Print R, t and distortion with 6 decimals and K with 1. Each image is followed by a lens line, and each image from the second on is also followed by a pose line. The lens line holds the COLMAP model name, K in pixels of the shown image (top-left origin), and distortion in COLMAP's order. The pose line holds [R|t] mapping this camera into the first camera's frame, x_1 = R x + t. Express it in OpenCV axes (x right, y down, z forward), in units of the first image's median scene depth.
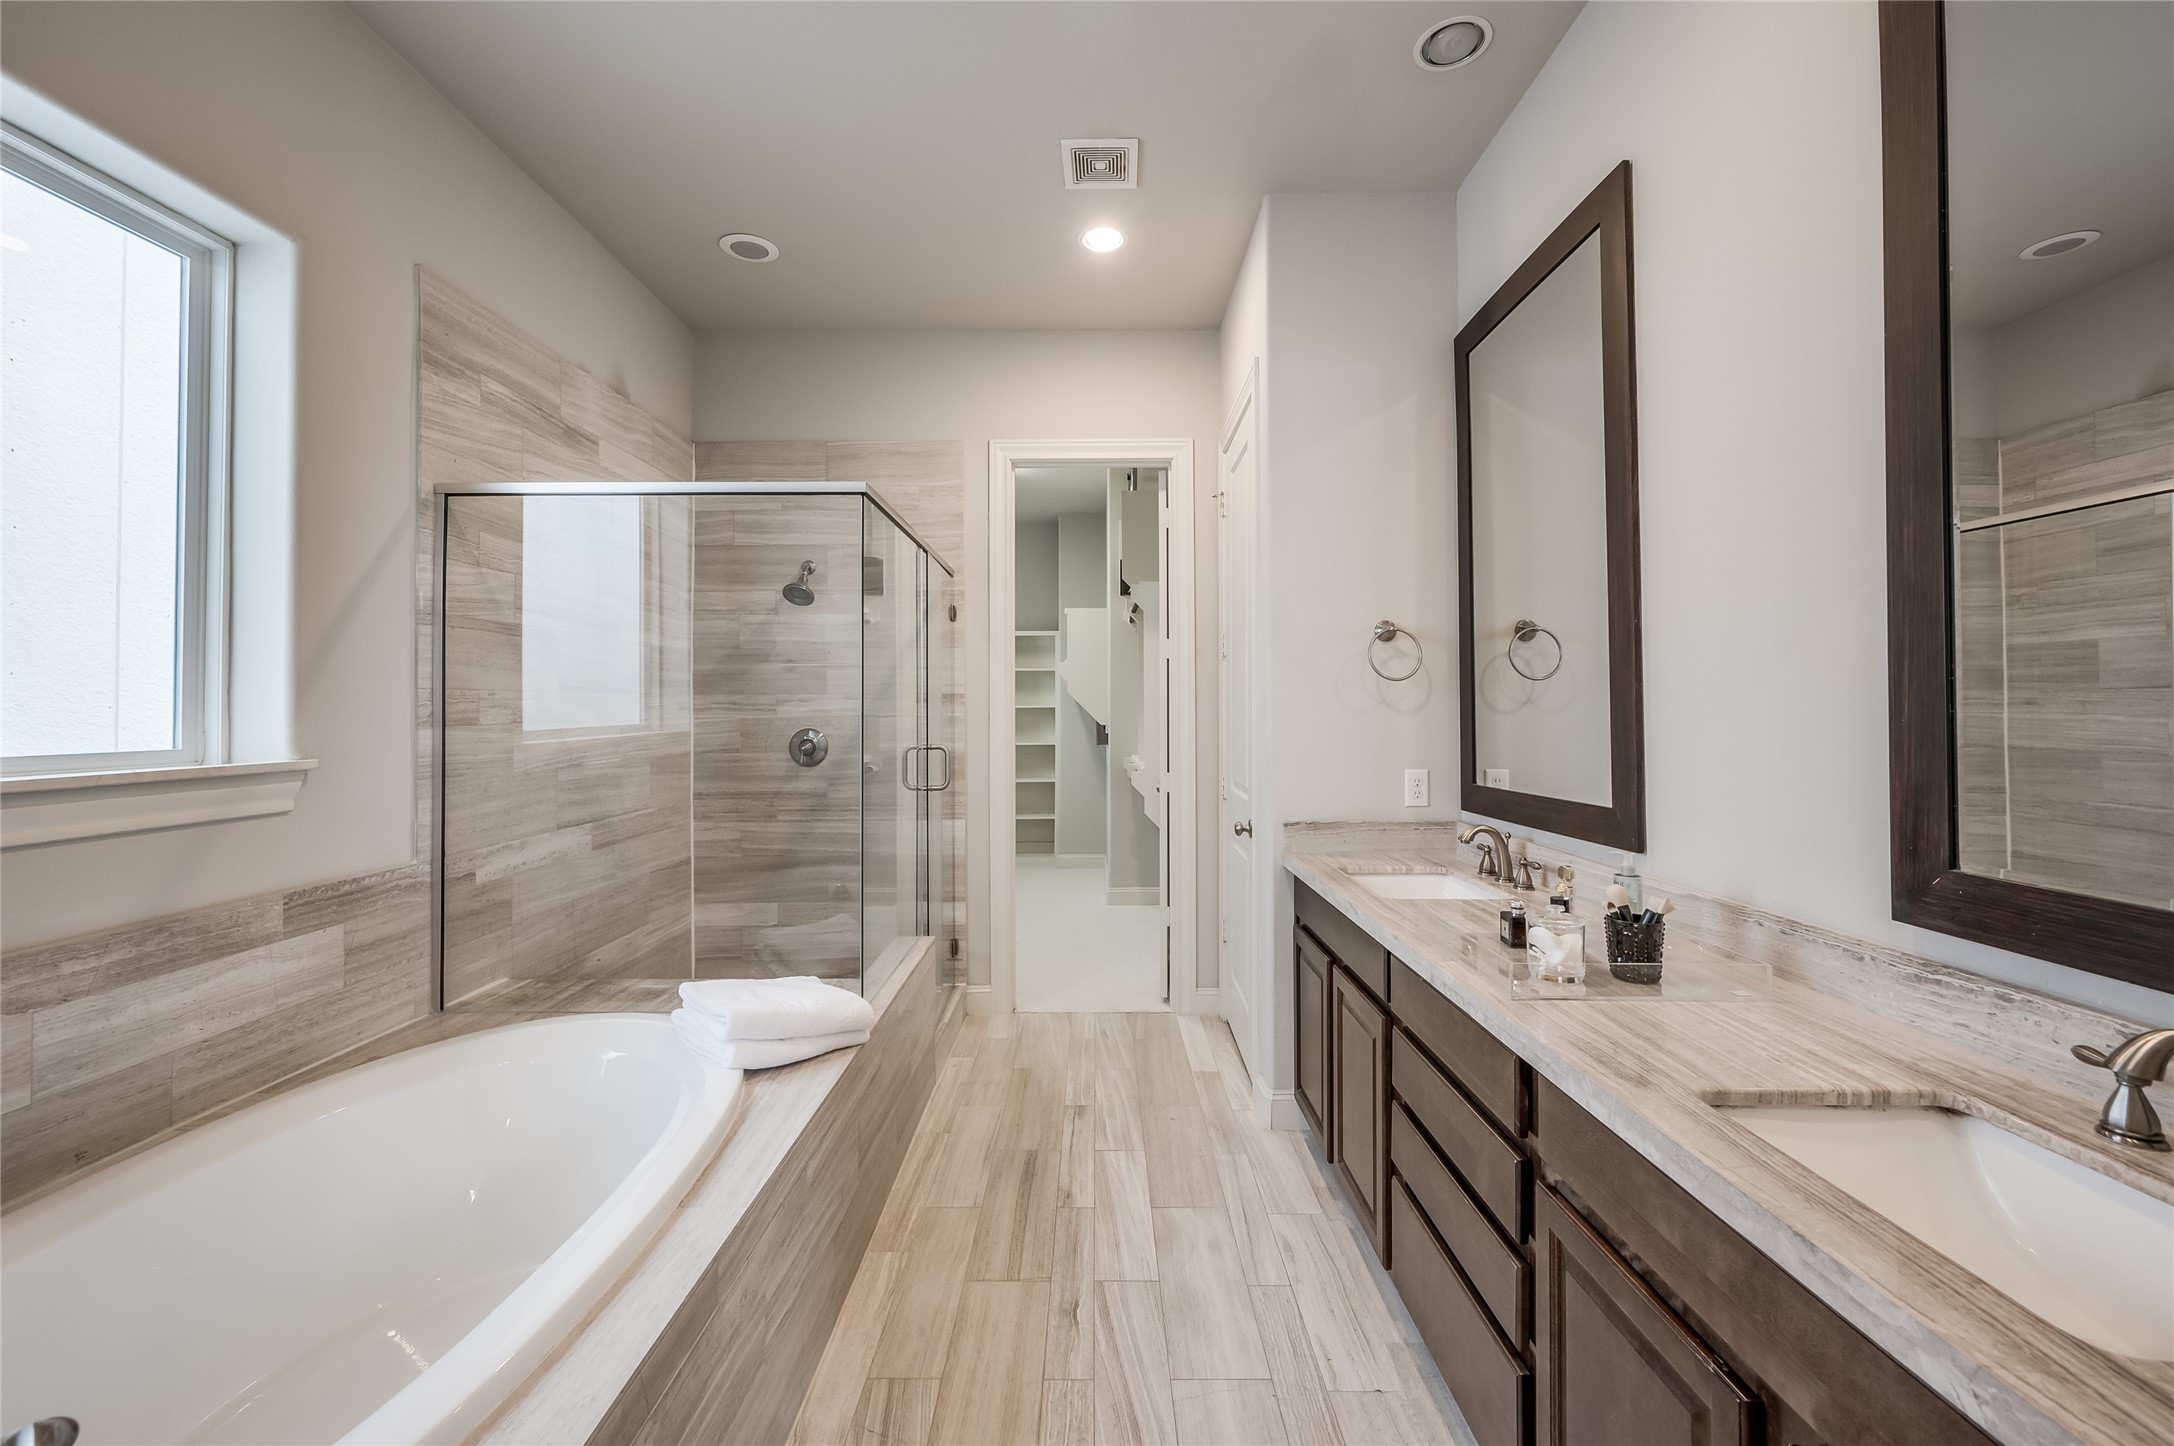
lens RADIAL K [[863.9, 0, 1093.4], [0, 863.9, 701.0], [0, 0, 1]] dist [0.001347, 0.000101]
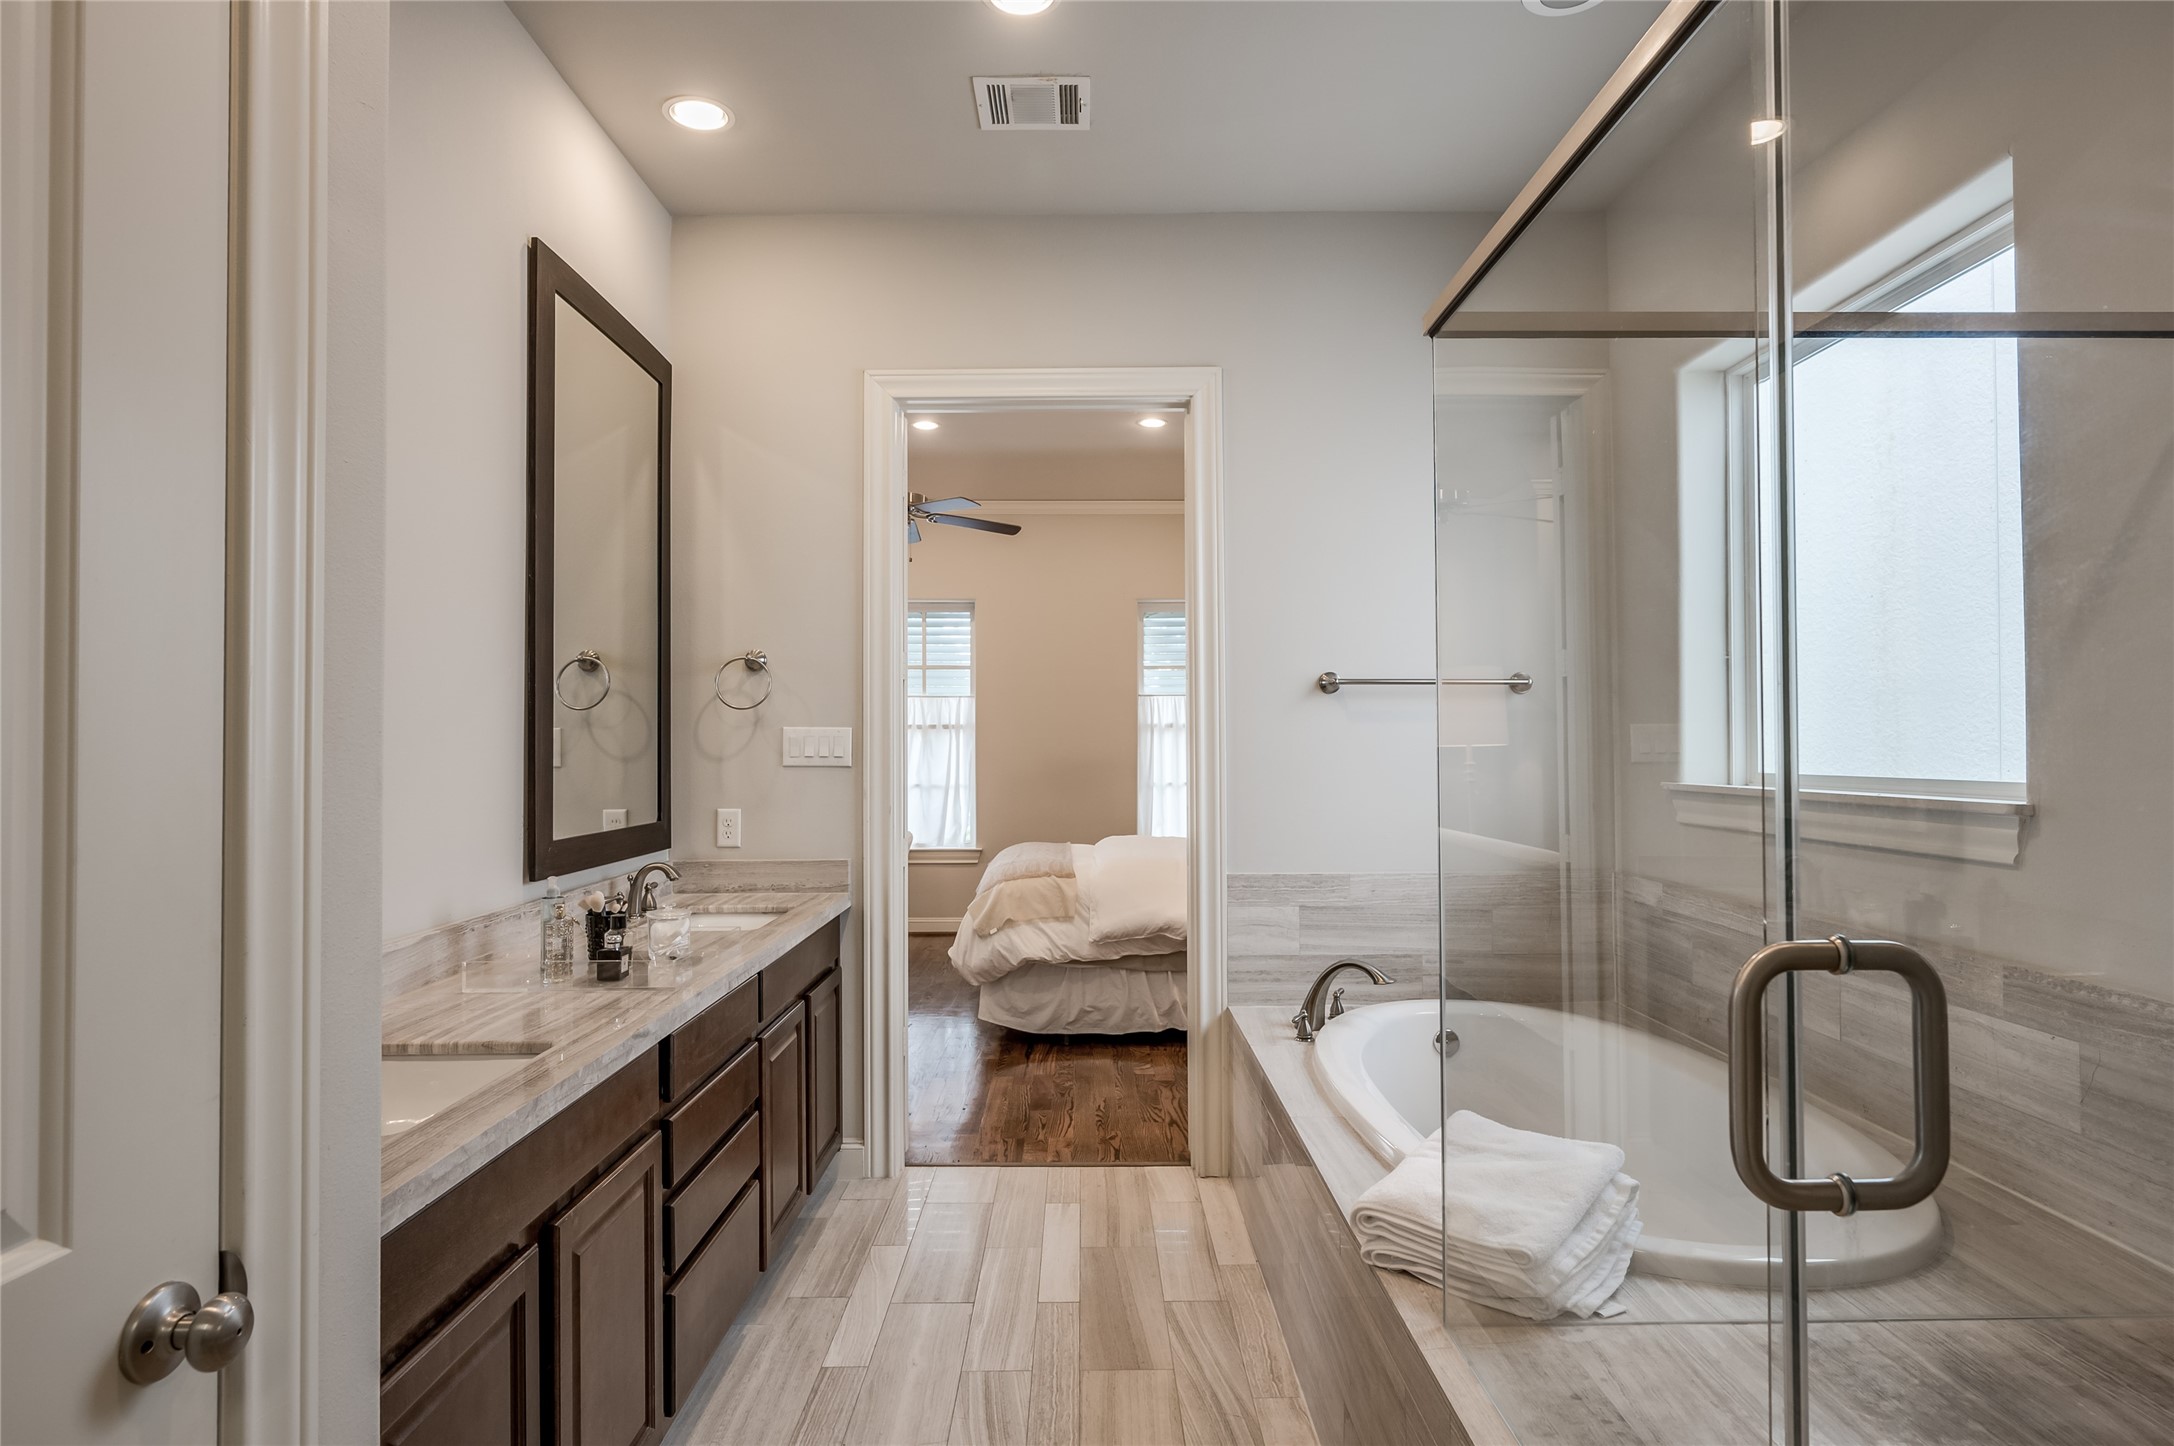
lens RADIAL K [[983.9, 0, 1083.5], [0, 983.9, 727.6], [0, 0, 1]] dist [0.000763, 0.000016]
pose [[-0.999879, 0.007666, -0.013504, -0.049113], [0.008012, 0.999636, -0.025758, 0.015182], [0.013301, -0.025863, -0.999577, 1.909243]]
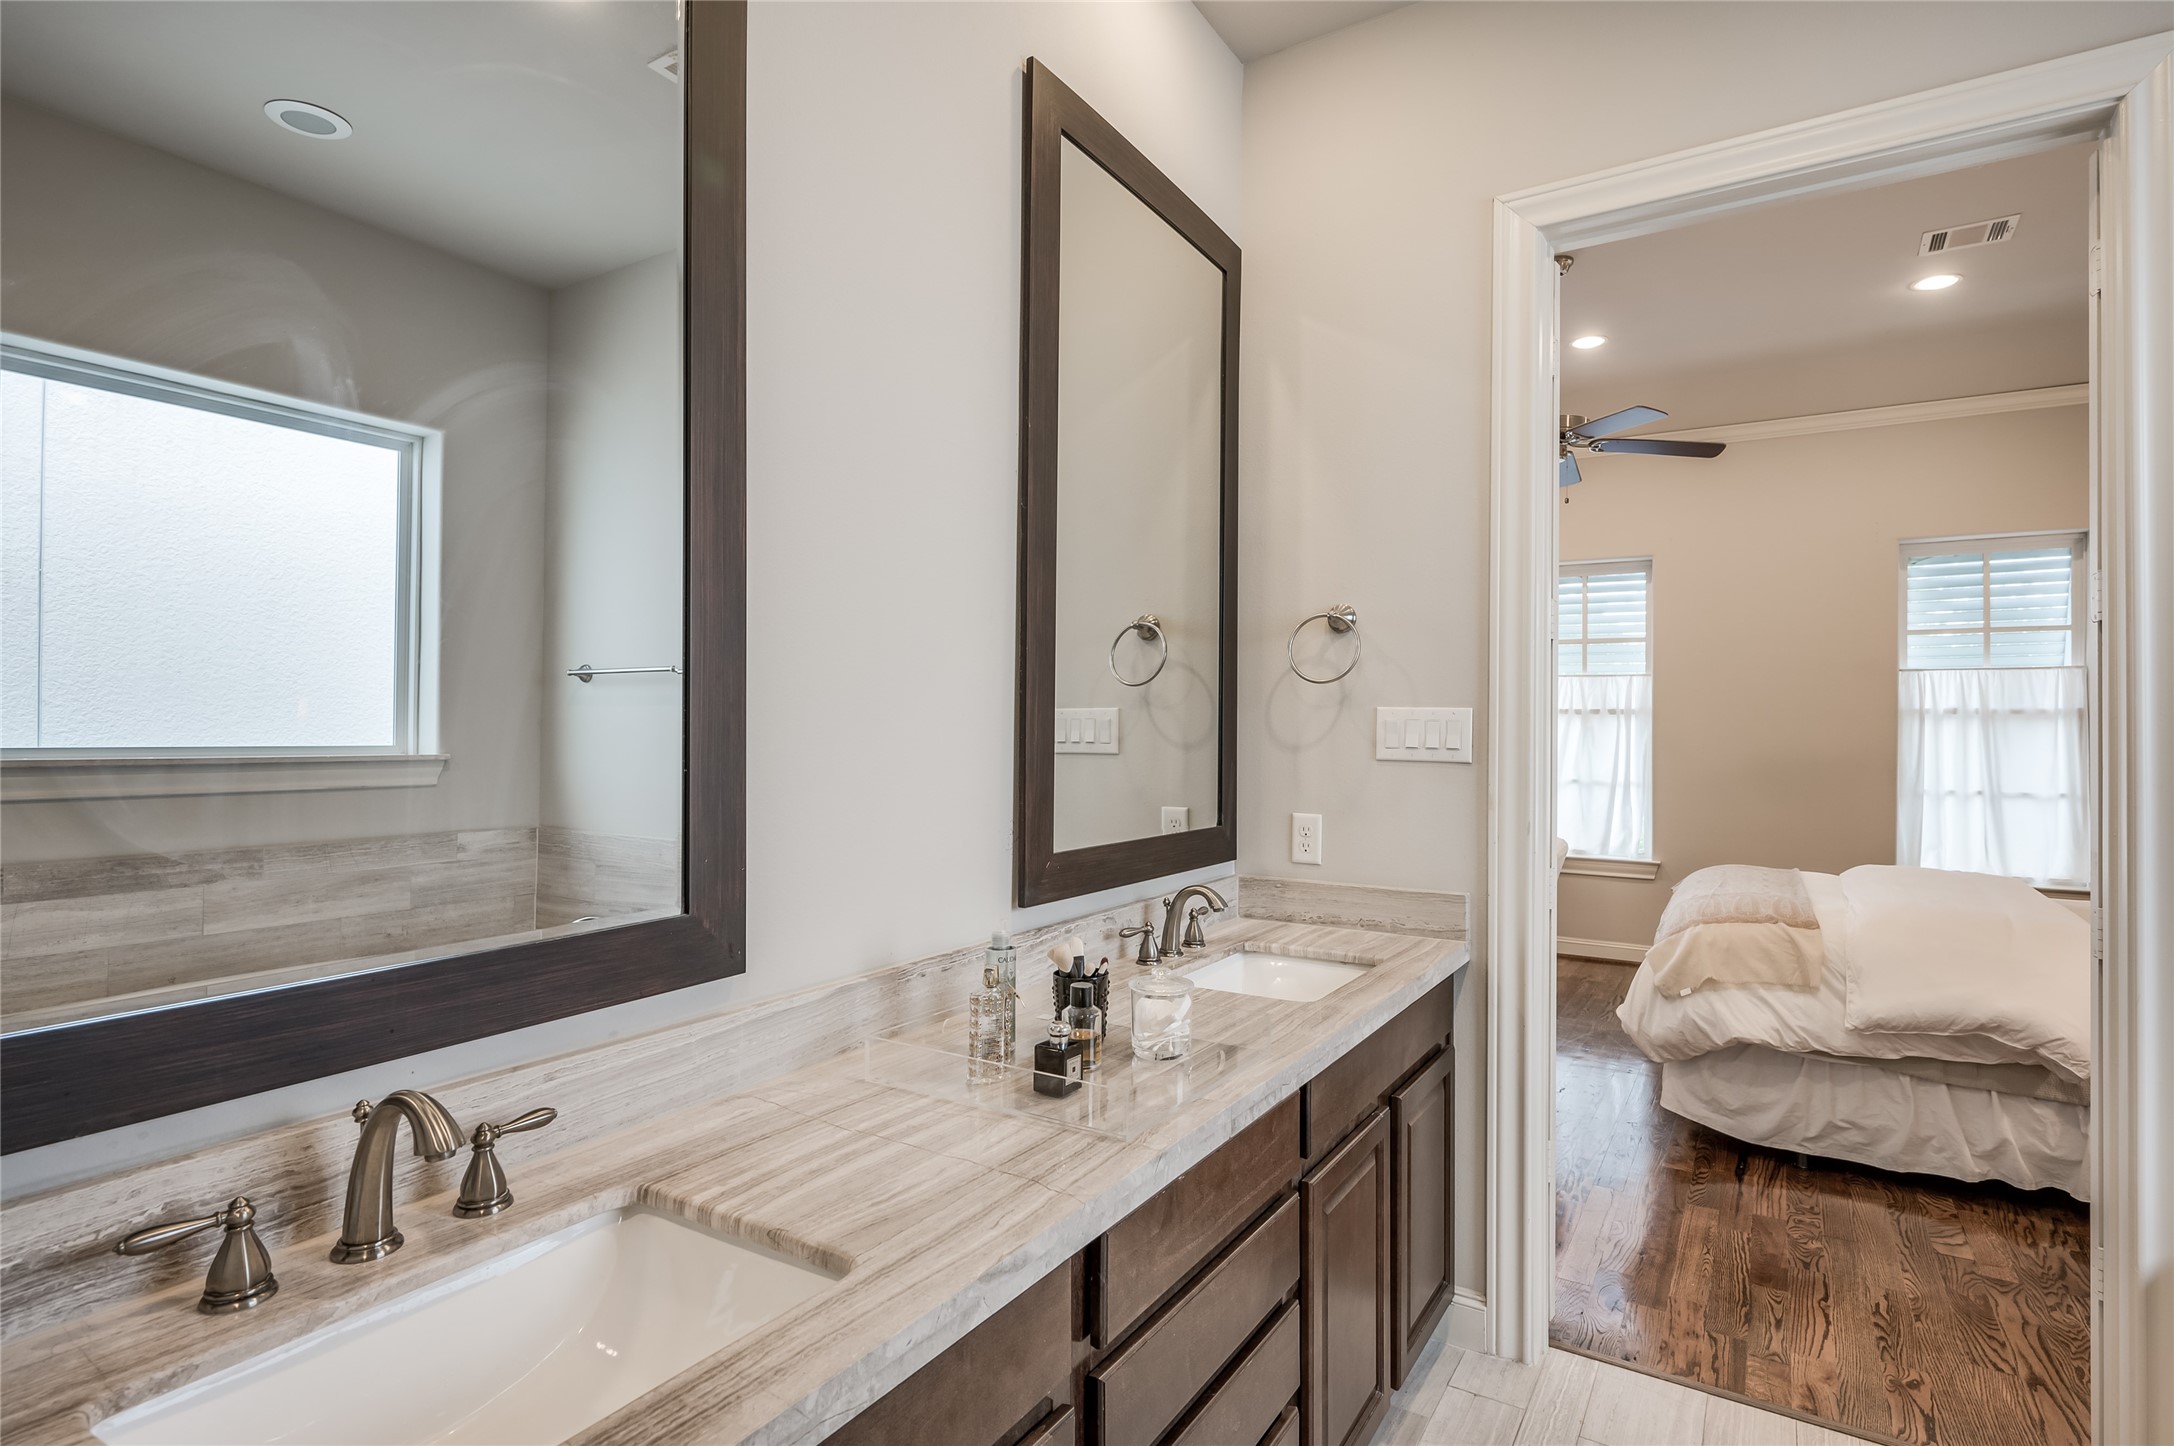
lens RADIAL K [[1056.7, 0, 1102.4], [0, 1056.7, 718.4], [0, 0, 1]] dist [-0.005380, -0.000066]
pose [[-0.839195, 0.002003, 0.543827, 0.017665], [-0.010462, 0.999749, -0.019827, 0.010525], [-0.543730, -0.022329, -0.838963, 1.457589]]
